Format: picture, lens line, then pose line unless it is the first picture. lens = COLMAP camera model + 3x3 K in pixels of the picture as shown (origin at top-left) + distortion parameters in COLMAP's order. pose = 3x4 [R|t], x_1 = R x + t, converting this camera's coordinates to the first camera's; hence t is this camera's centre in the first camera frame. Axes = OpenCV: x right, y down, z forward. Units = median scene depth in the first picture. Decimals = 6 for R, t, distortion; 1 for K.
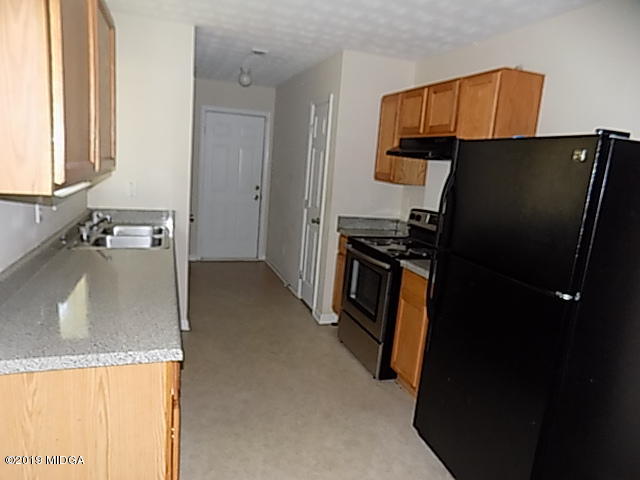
lens RADIAL K [[449.1, 0, 320.0], [0, 449.1, 240.0], [0, 0, 1]] dist [-0.007232, 0.000753]
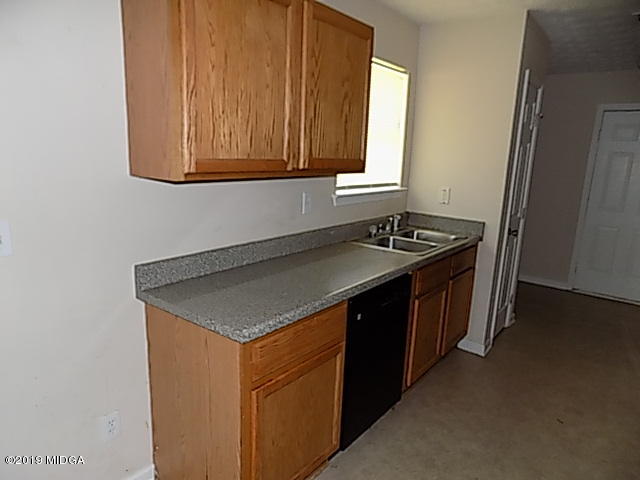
lens RADIAL K [[449.1, 0, 320.0], [0, 449.1, 240.0], [0, 0, 1]] dist [-0.007232, 0.000753]
pose [[0.552323, 0.126323, -0.824003, 0.304447], [-0.156452, 0.986596, 0.046381, -0.022835], [0.818817, 0.103299, 0.564683, 0.266416]]
